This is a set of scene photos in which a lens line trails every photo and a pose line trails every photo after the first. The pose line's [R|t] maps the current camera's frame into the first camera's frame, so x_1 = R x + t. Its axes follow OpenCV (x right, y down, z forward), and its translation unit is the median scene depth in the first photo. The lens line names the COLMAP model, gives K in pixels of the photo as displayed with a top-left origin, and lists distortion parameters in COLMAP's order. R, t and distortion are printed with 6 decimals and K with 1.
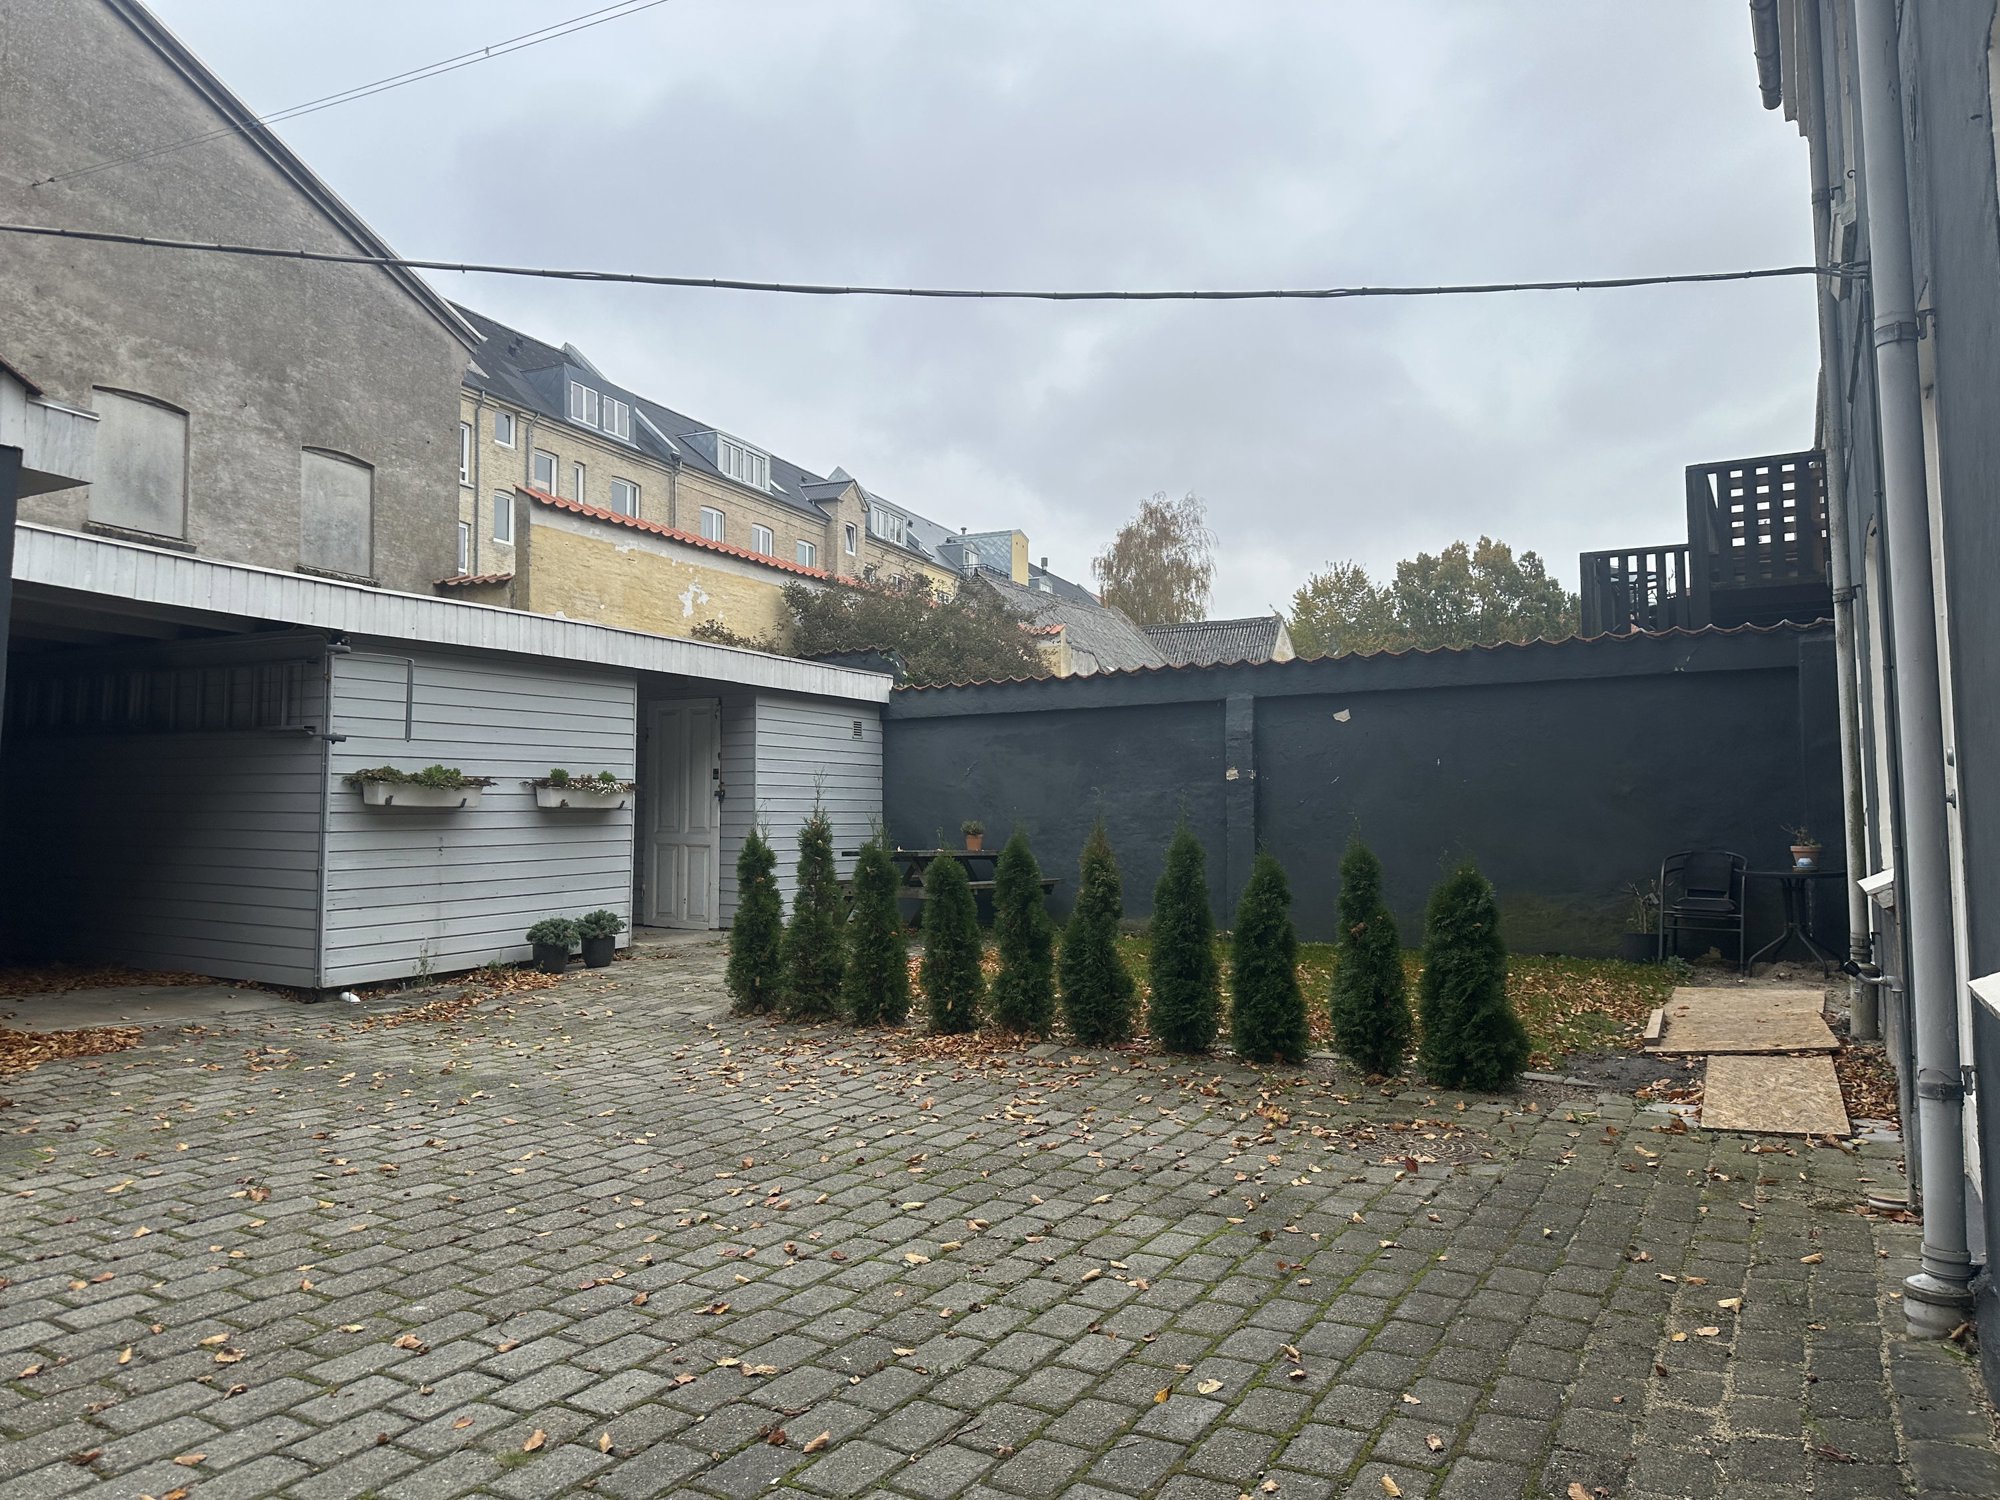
lens RADIAL K [[1384.2, 0, 1004.8], [0, 1384.2, 757.7], [0, 0, 1]] dist [0.051767, -0.049790]
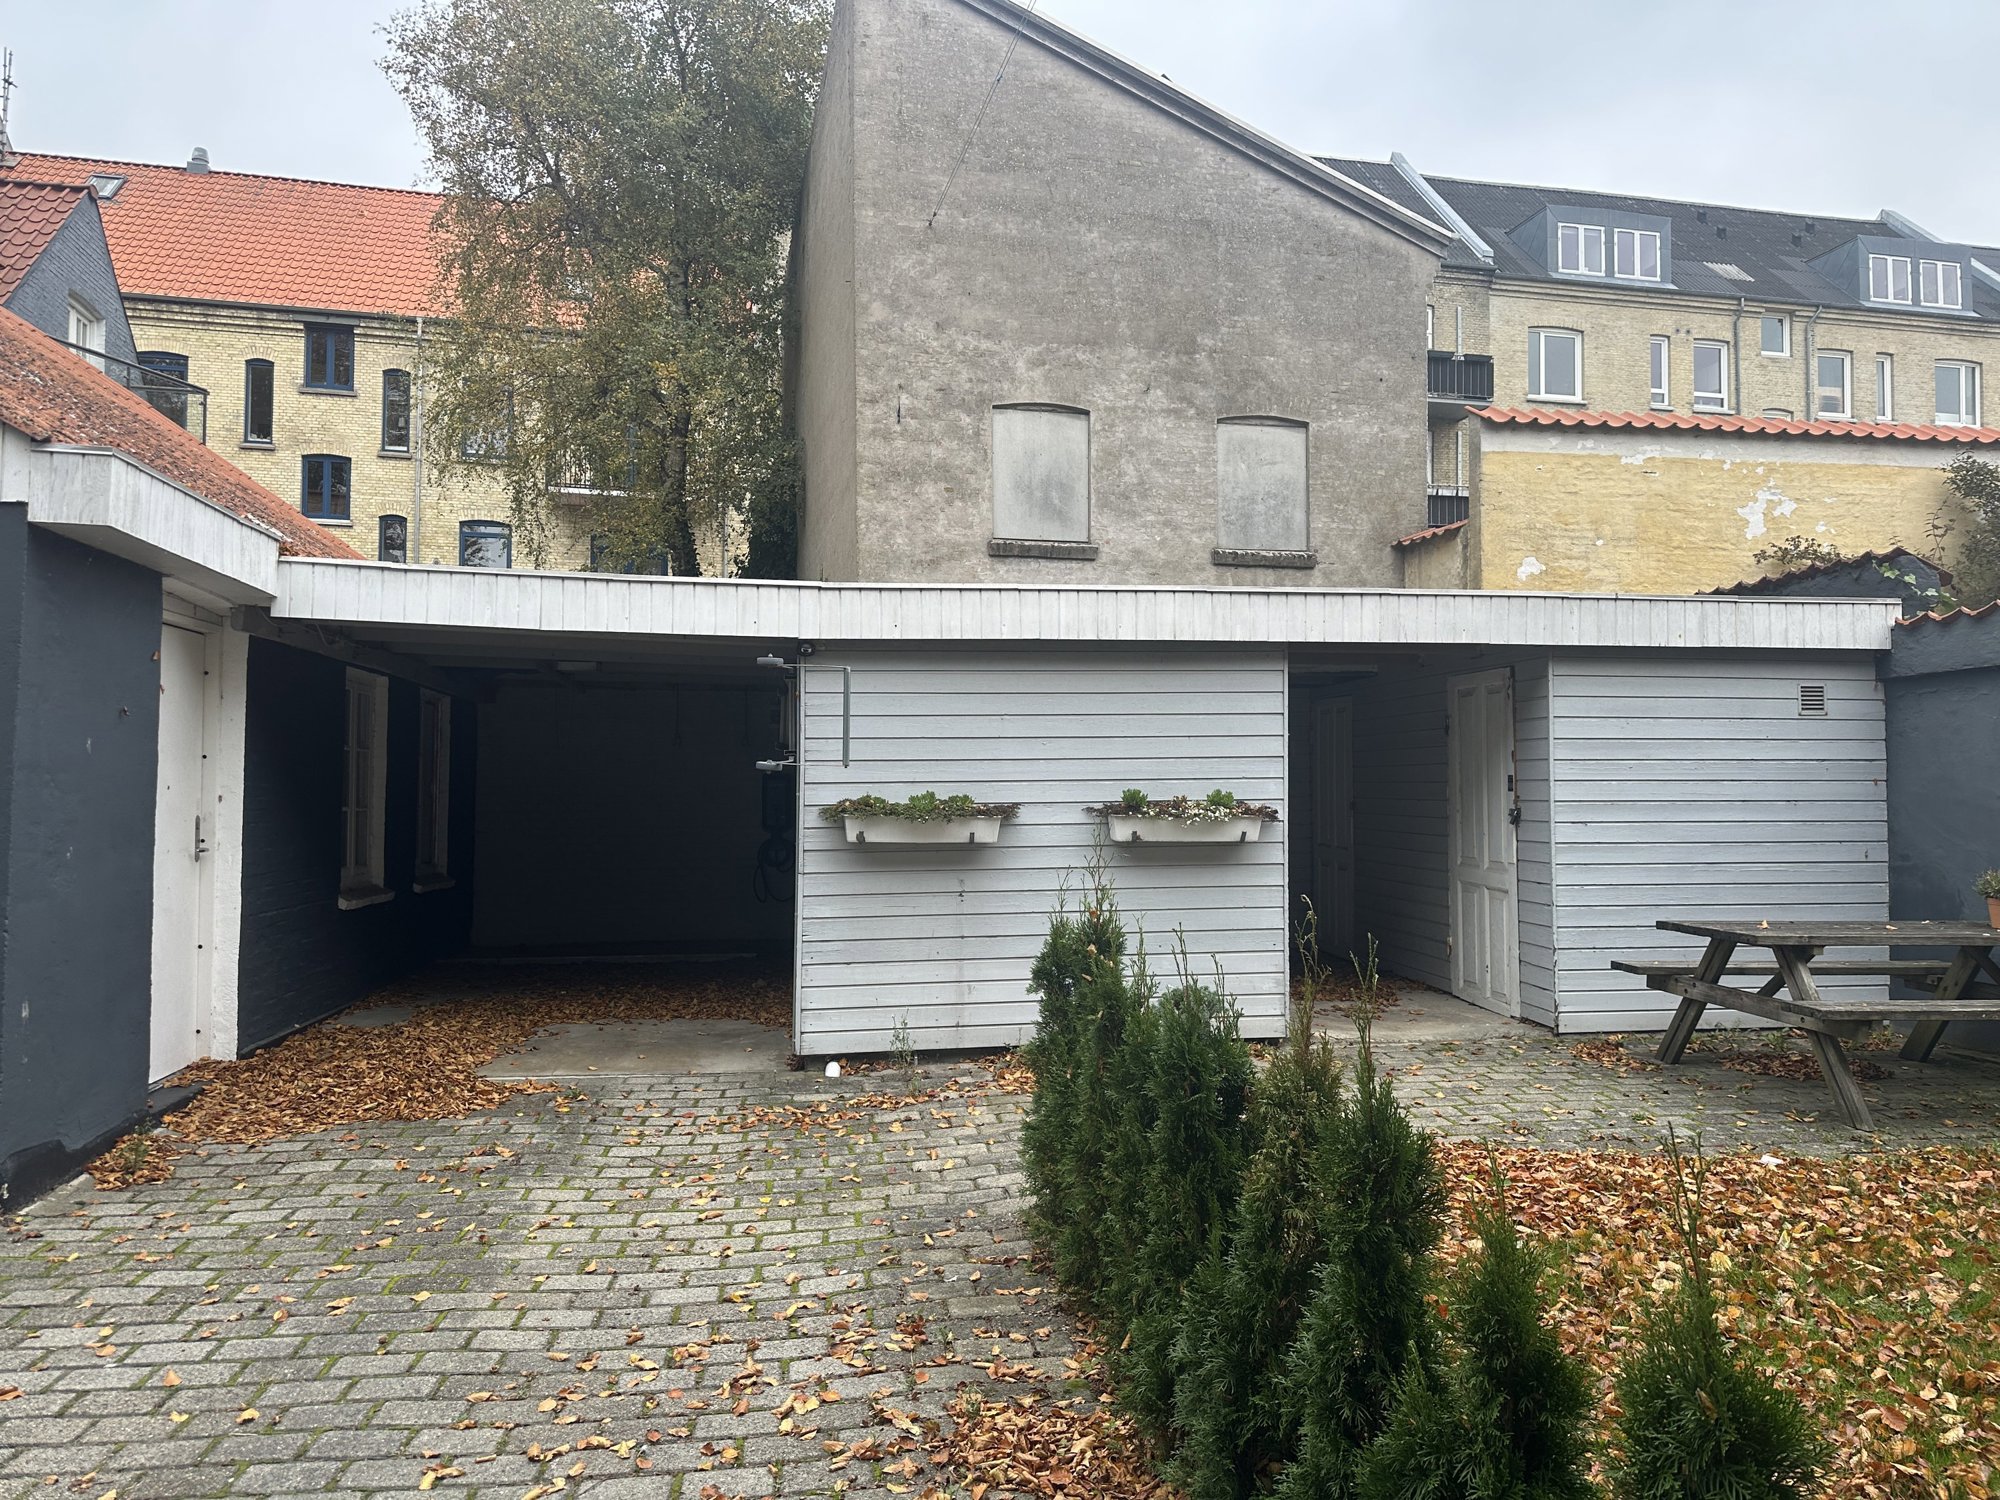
lens RADIAL K [[1384.2, 0, 953.9], [0, 1384.2, 791.6], [0, 0, 1]] dist [0.051767, -0.049790]
pose [[0.581998, 0.002958, -0.813185, 0.166155], [0.035226, 0.998963, 0.028845, -0.011650], [0.812427, -0.045433, 0.581290, 0.368681]]
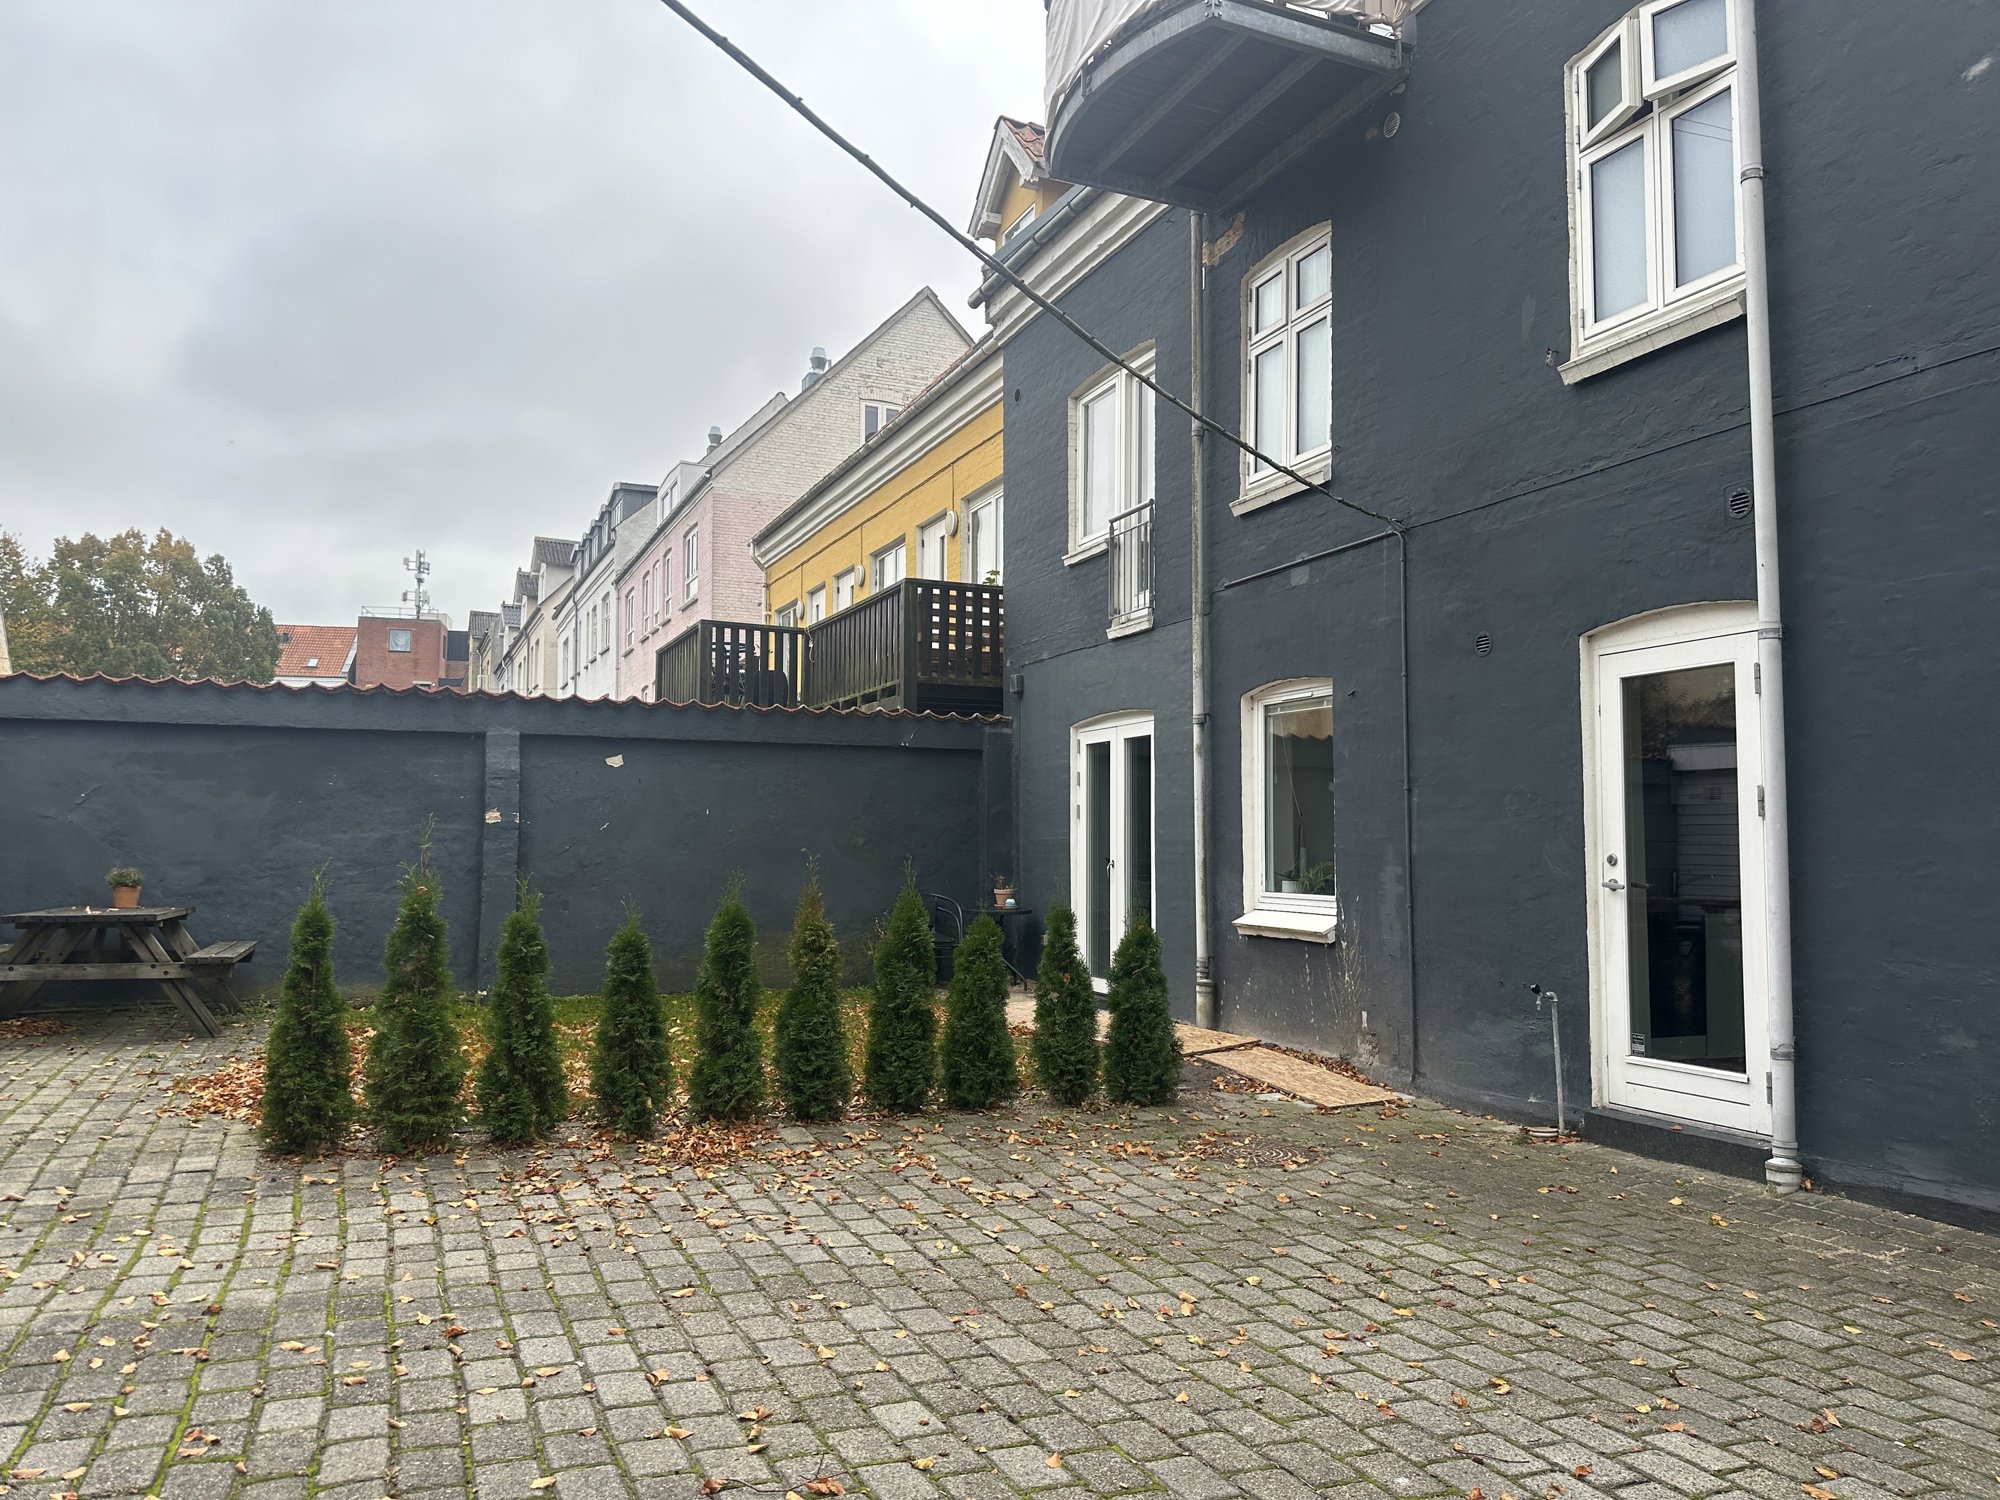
lens RADIAL K [[1384.2, 0, 1007.9], [0, 1384.2, 758.0], [0, 0, 1]] dist [0.051767, -0.049790]
pose [[0.595031, 0.064256, 0.801130, -0.326001], [-0.050436, 0.997820, -0.042572, -0.004160], [-0.802119, -0.015074, 0.596974, 0.167333]]
